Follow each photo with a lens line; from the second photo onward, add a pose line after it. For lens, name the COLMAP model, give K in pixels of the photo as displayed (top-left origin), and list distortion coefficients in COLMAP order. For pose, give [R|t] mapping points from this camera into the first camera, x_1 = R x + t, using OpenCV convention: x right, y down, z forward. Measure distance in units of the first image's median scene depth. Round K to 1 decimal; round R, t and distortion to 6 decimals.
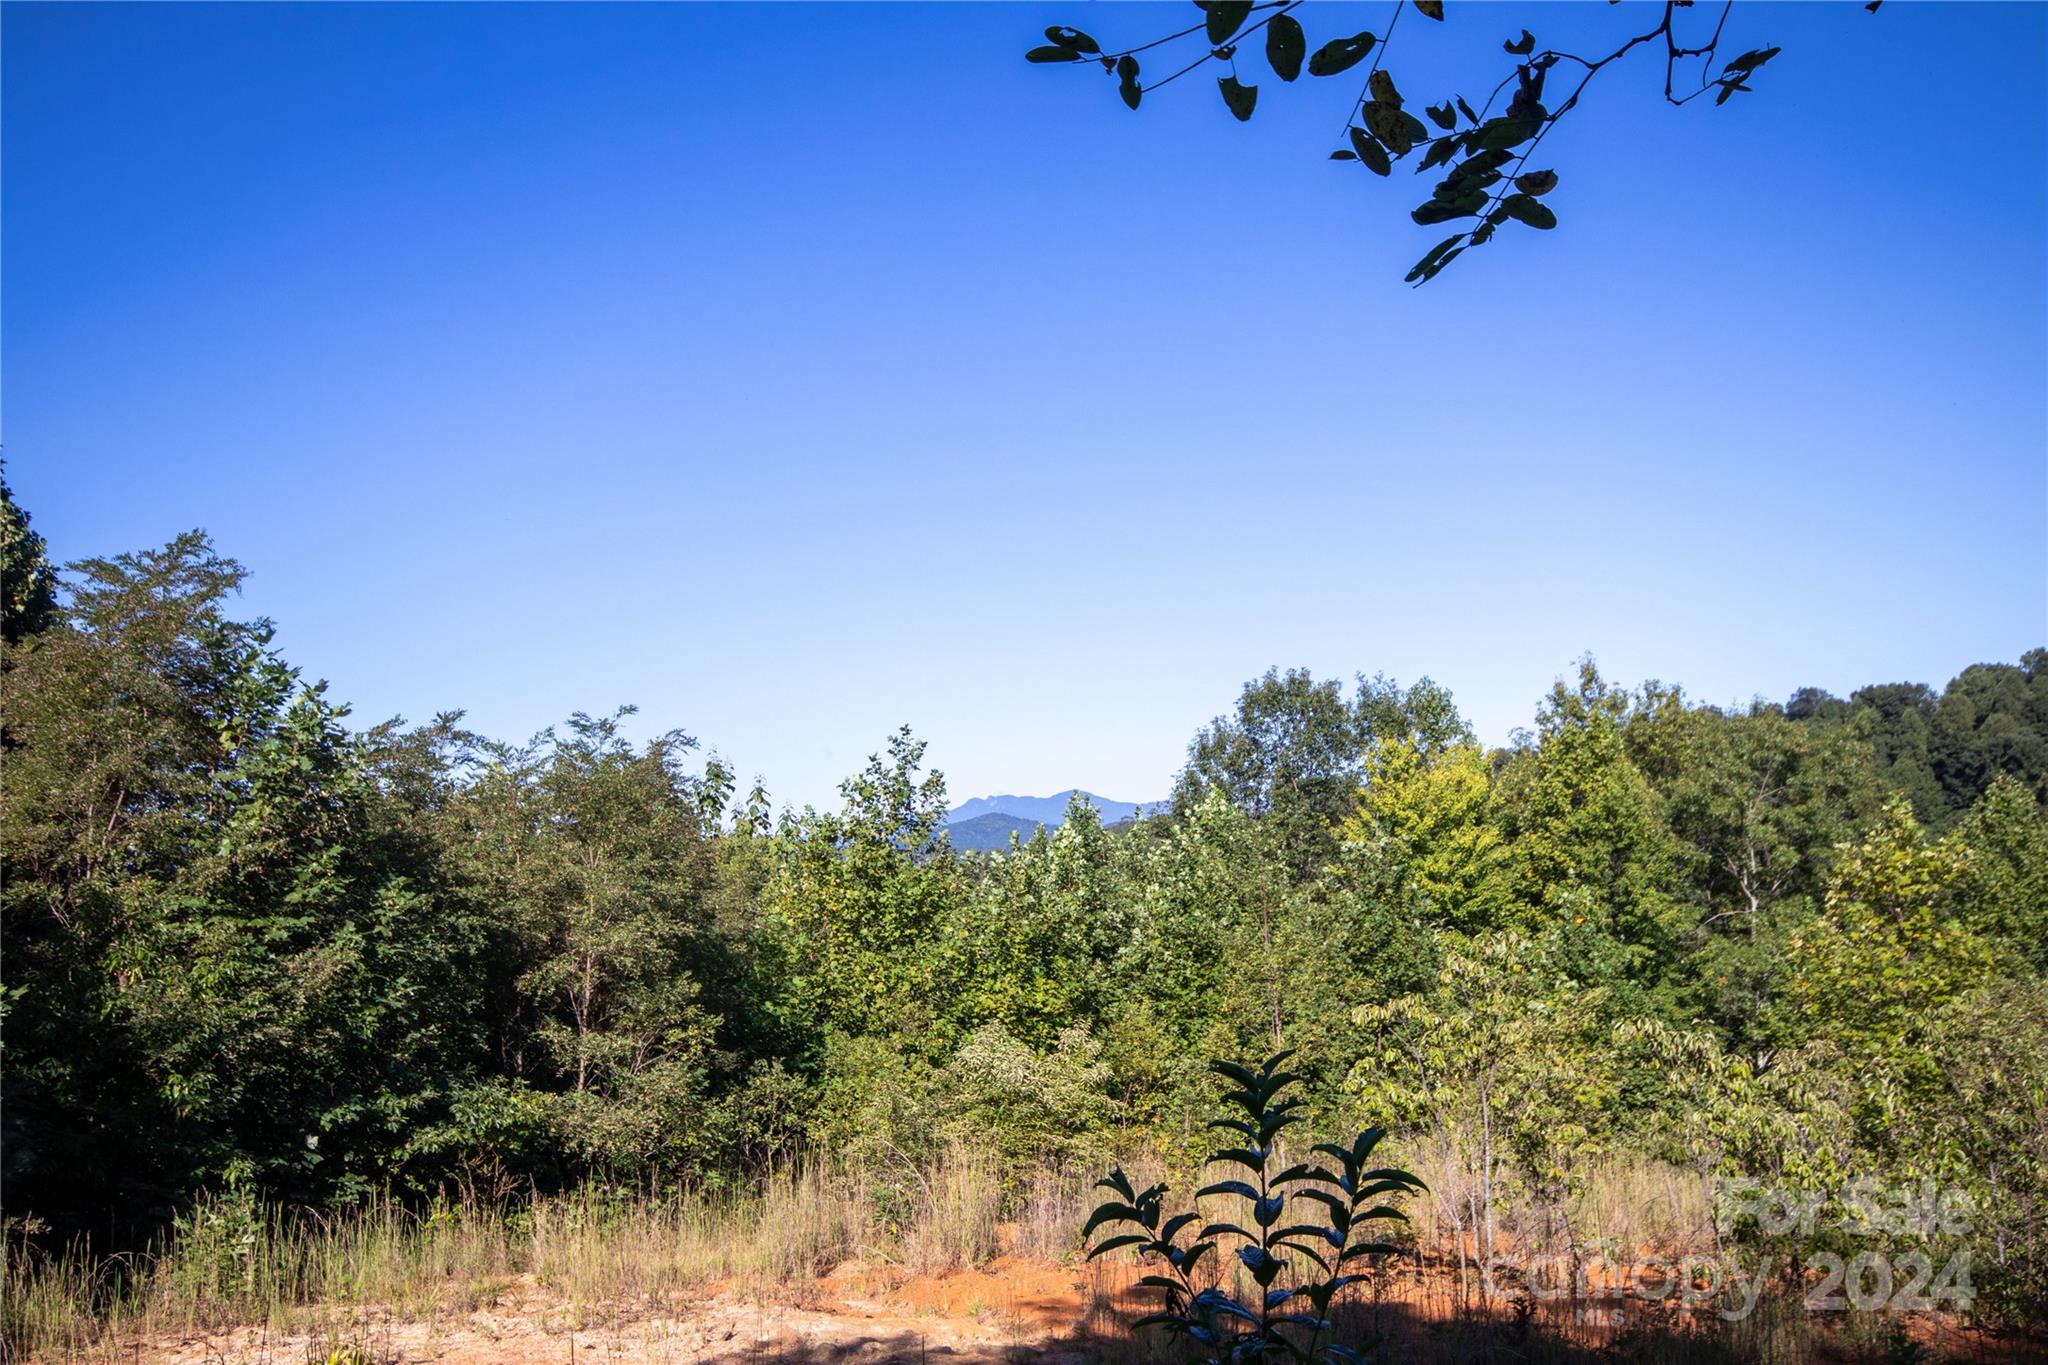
lens RADIAL K [[1784.6, 0, 1057.6], [0, 1784.6, 734.5], [0, 0, 1]] dist [-0.000583, 0.060463]
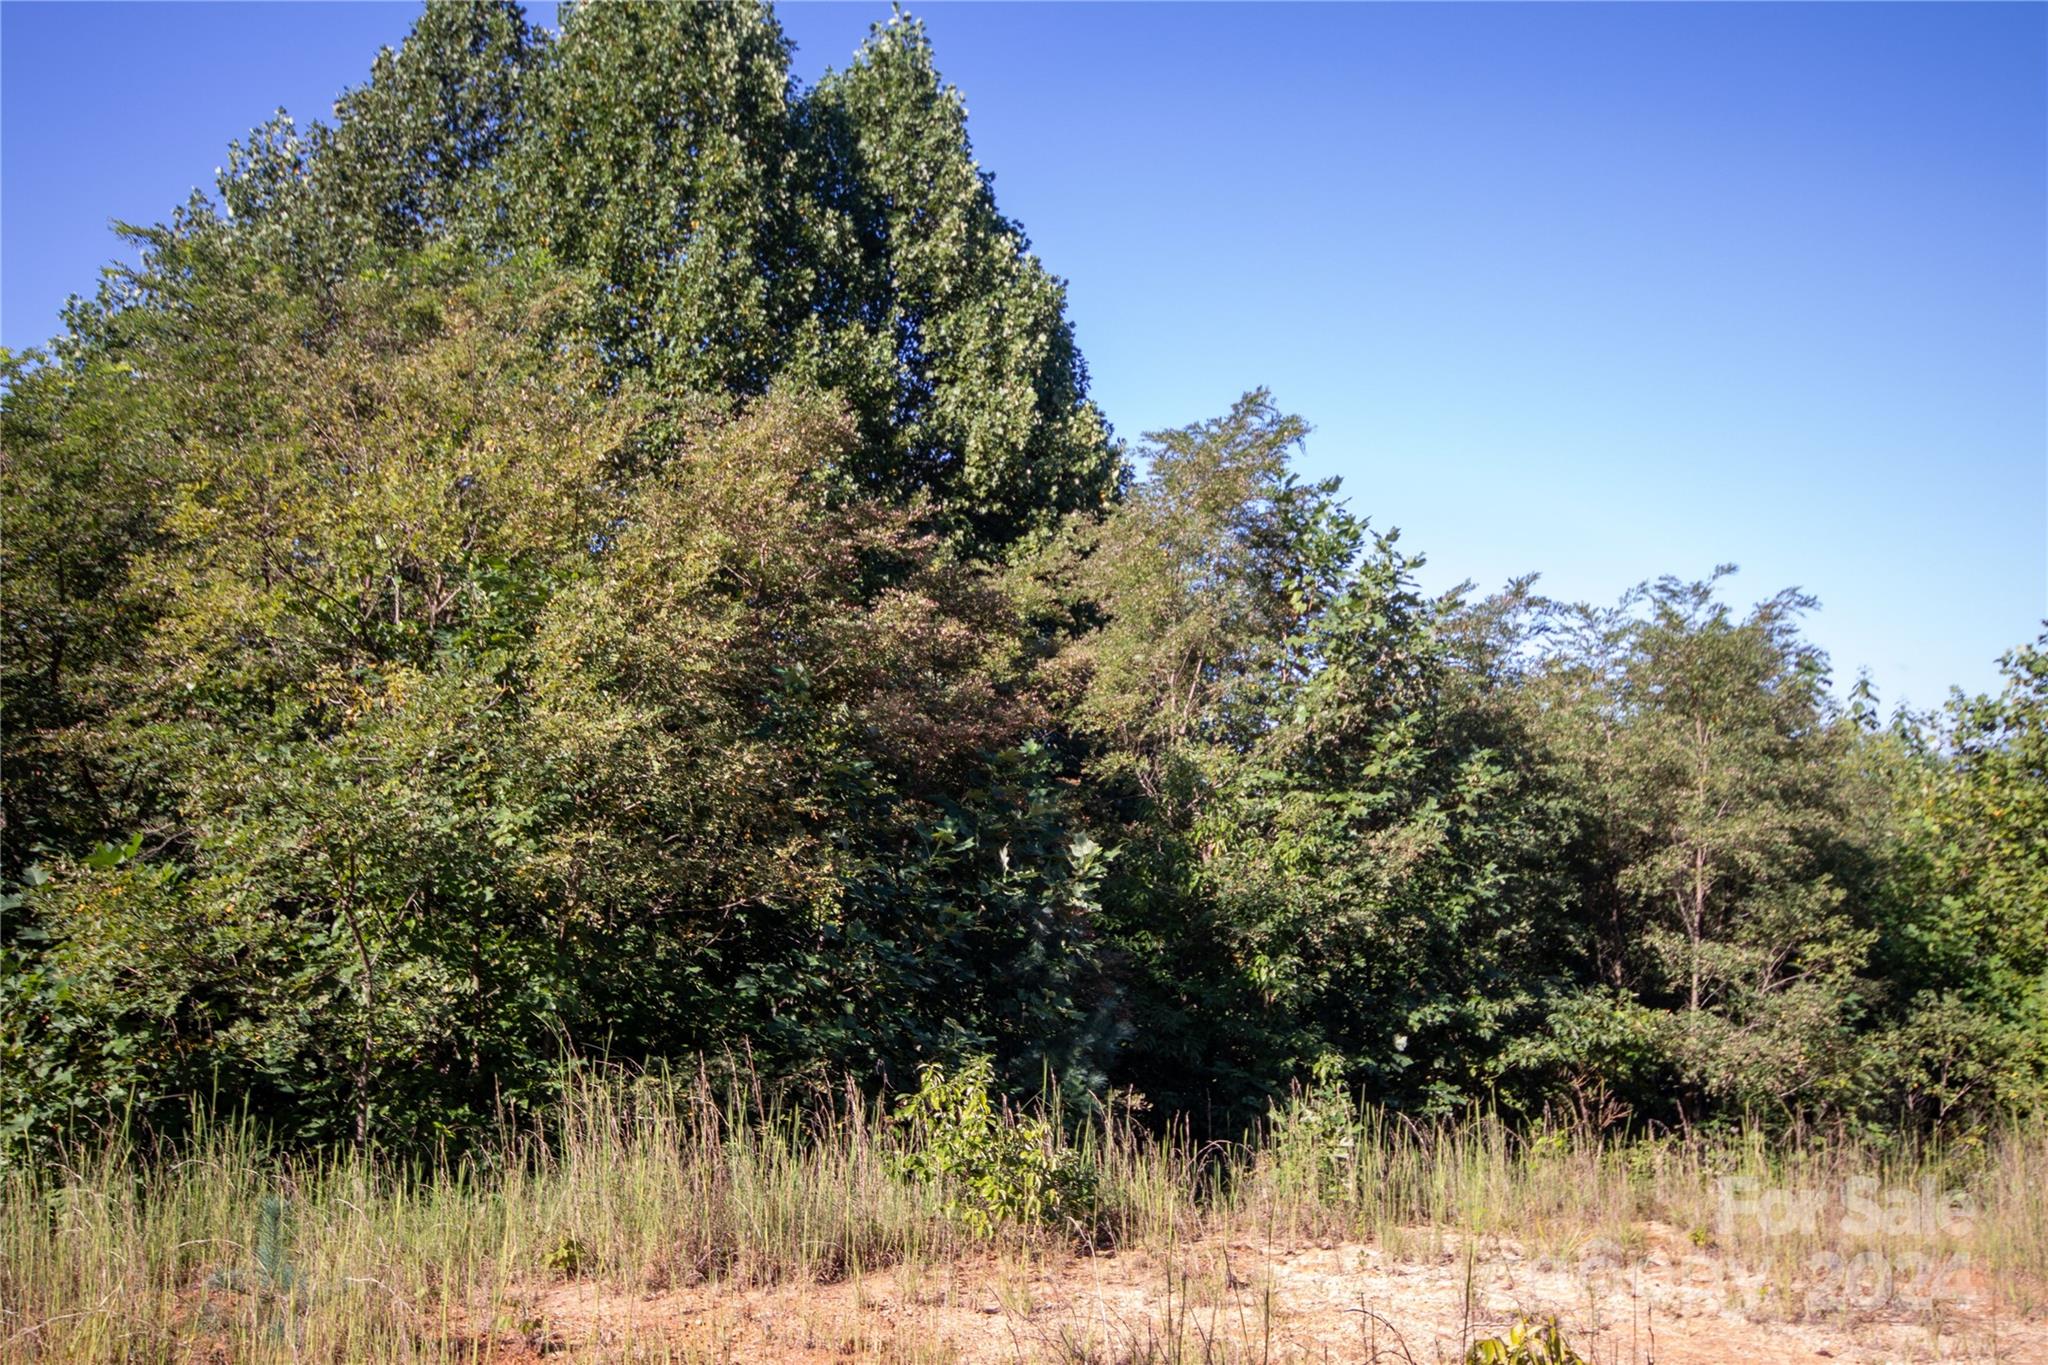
lens RADIAL K [[1784.6, 0, 1028.5], [0, 1784.6, 734.3], [0, 0, 1]] dist [-0.000583, 0.060463]
pose [[0.839391, -0.015556, -0.543305, -0.076168], [0.034561, 0.999095, 0.024790, 0.040330], [0.542427, -0.039585, 0.839170, 0.139525]]
